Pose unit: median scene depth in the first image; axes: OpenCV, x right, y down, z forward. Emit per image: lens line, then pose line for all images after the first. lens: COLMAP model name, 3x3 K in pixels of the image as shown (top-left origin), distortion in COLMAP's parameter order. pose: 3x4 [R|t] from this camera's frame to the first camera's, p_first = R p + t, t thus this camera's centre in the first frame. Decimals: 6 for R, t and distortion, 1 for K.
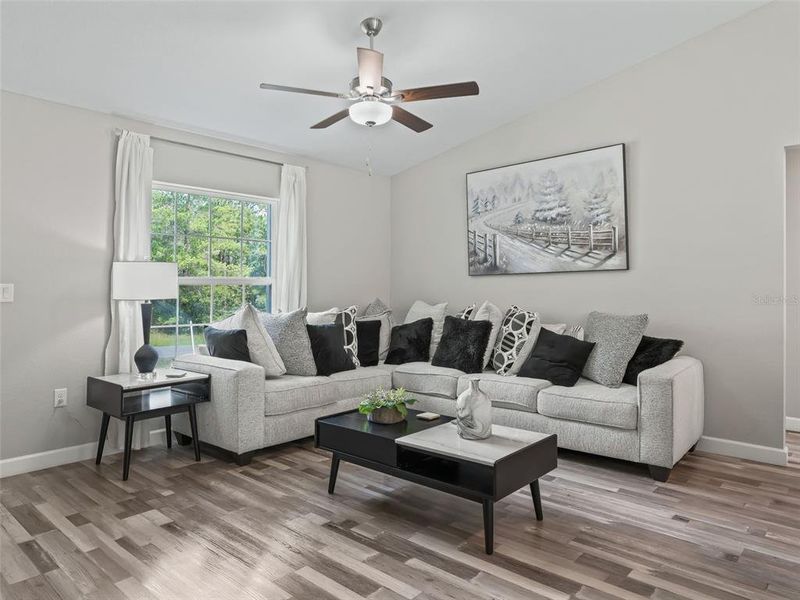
lens RADIAL K [[542.2, 0, 397.9], [0, 542.2, 272.1], [0, 0, 1]] dist [-0.002423, 0.002351]
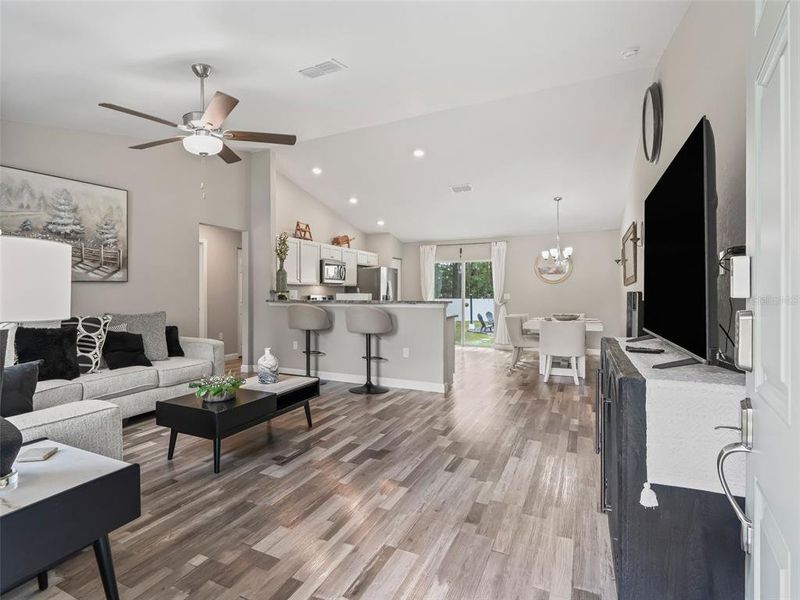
lens RADIAL K [[416.0, 0, 364.1], [0, 416.0, 297.6], [0, 0, 1]] dist [-0.005316, -0.000542]
pose [[-0.246996, -0.009518, 0.968970, -0.829982], [-0.022212, 0.999745, 0.004158, 0.019600], [-0.968762, -0.020496, -0.247145, 0.727962]]
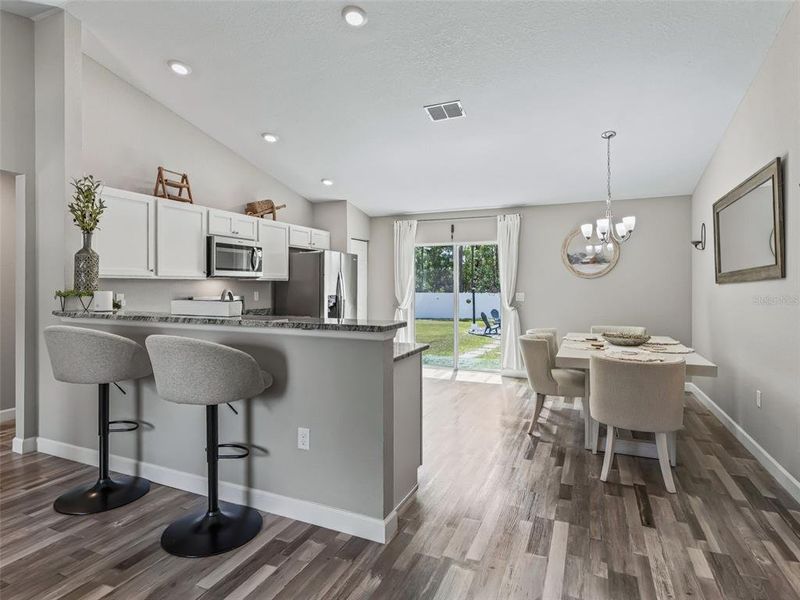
lens RADIAL K [[444.4, 0, 395.8], [0, 444.4, 286.1], [0, 0, 1]] dist [-0.005076, -0.001513]
pose [[-0.315987, -0.002474, 0.948760, -0.217516], [-0.024485, 0.999685, -0.005548, -0.014091], [-0.948448, -0.024984, -0.315948, 0.353675]]
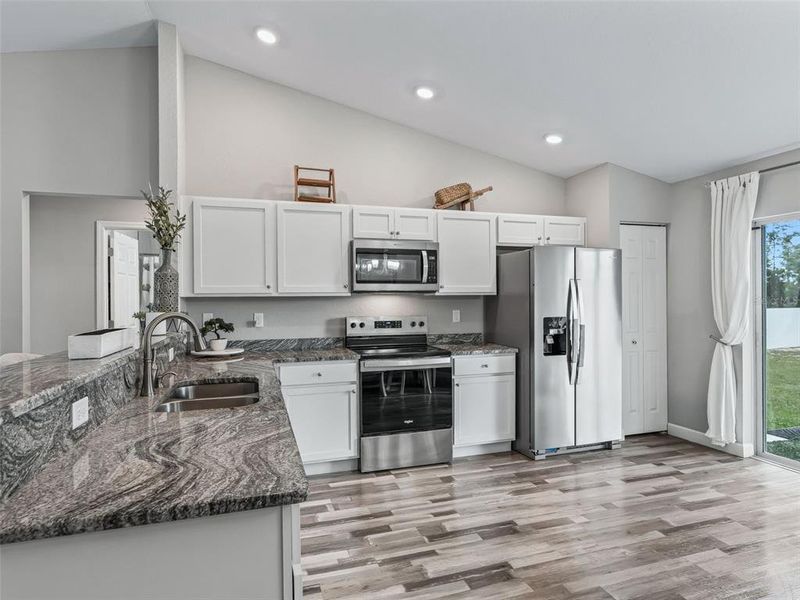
lens RADIAL K [[452.3, 0, 400.0], [0, 452.3, 300.0], [0, 0, 1]] dist [-0.005373, -0.000241]
pose [[0.499252, -0.004990, 0.866442, 0.280462], [-0.012294, 0.999842, 0.012842, -0.030348], [-0.866369, -0.017064, 0.499112, -0.105030]]
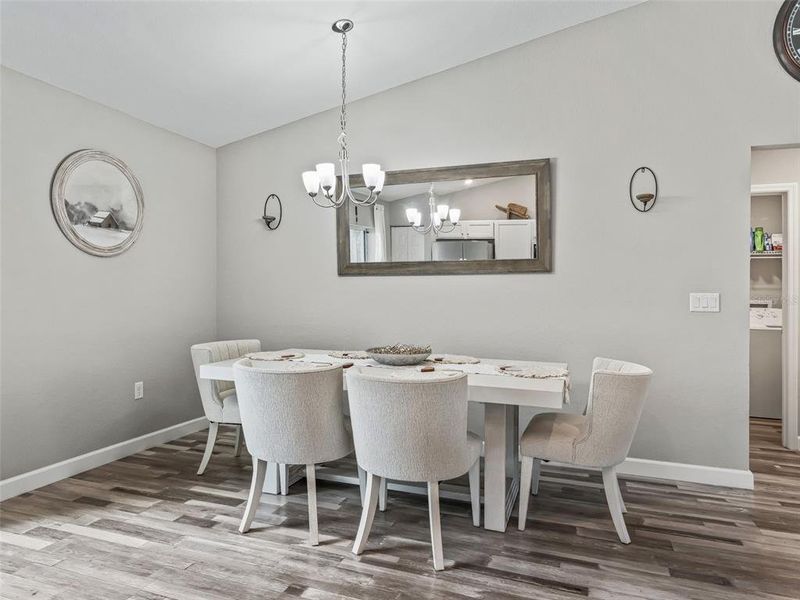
lens RADIAL K [[493.5, 0, 400.0], [0, 493.5, 300.0], [0, 0, 1]] dist [-0.005596, -0.002219]
pose [[-0.927982, -0.018863, -0.372148, 0.818026], [-0.011707, 0.999701, -0.021478, 0.021987], [0.372442, -0.015574, -0.927925, 0.237384]]
